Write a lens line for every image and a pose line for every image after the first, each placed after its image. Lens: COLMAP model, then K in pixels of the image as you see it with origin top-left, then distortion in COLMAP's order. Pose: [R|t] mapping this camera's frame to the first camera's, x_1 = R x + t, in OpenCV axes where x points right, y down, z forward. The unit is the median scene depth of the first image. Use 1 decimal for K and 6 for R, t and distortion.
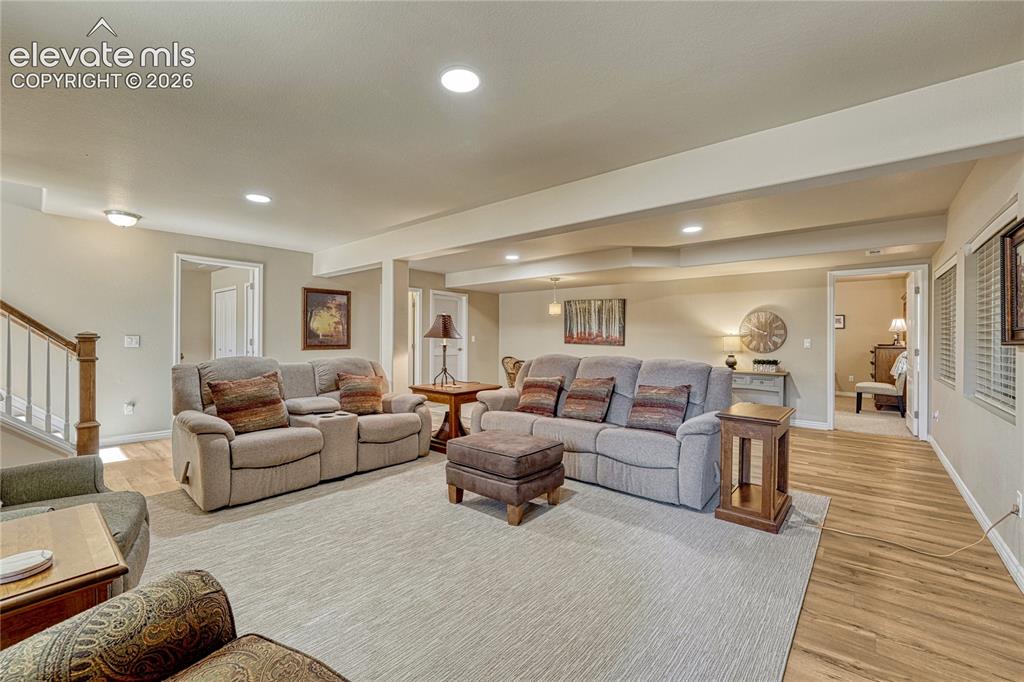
lens RADIAL K [[431.6, 0, 496.0], [0, 431.6, 330.4], [0, 0, 1]] dist [-0.008714, 0.000278]
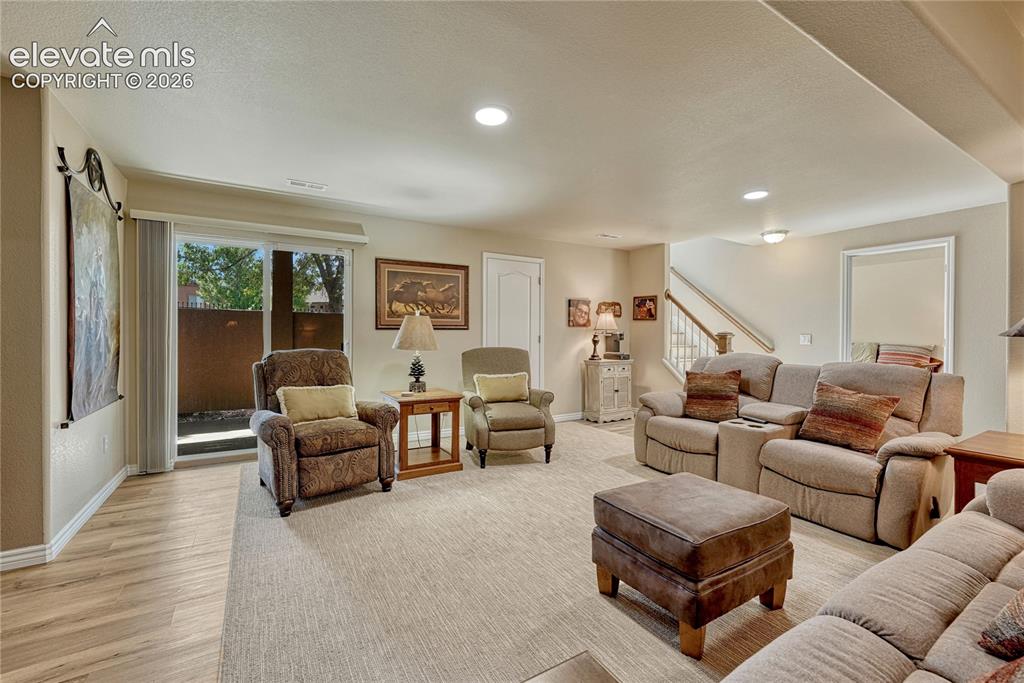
lens RADIAL K [[431.6, 0, 523.7], [0, 431.6, 335.4], [0, 0, 1]] dist [-0.008714, 0.000278]
pose [[-0.295512, -0.000052, -0.955339, 0.330505], [0.012583, 0.999913, -0.003947, 0.007570], [0.955256, -0.013188, -0.295486, 0.462592]]
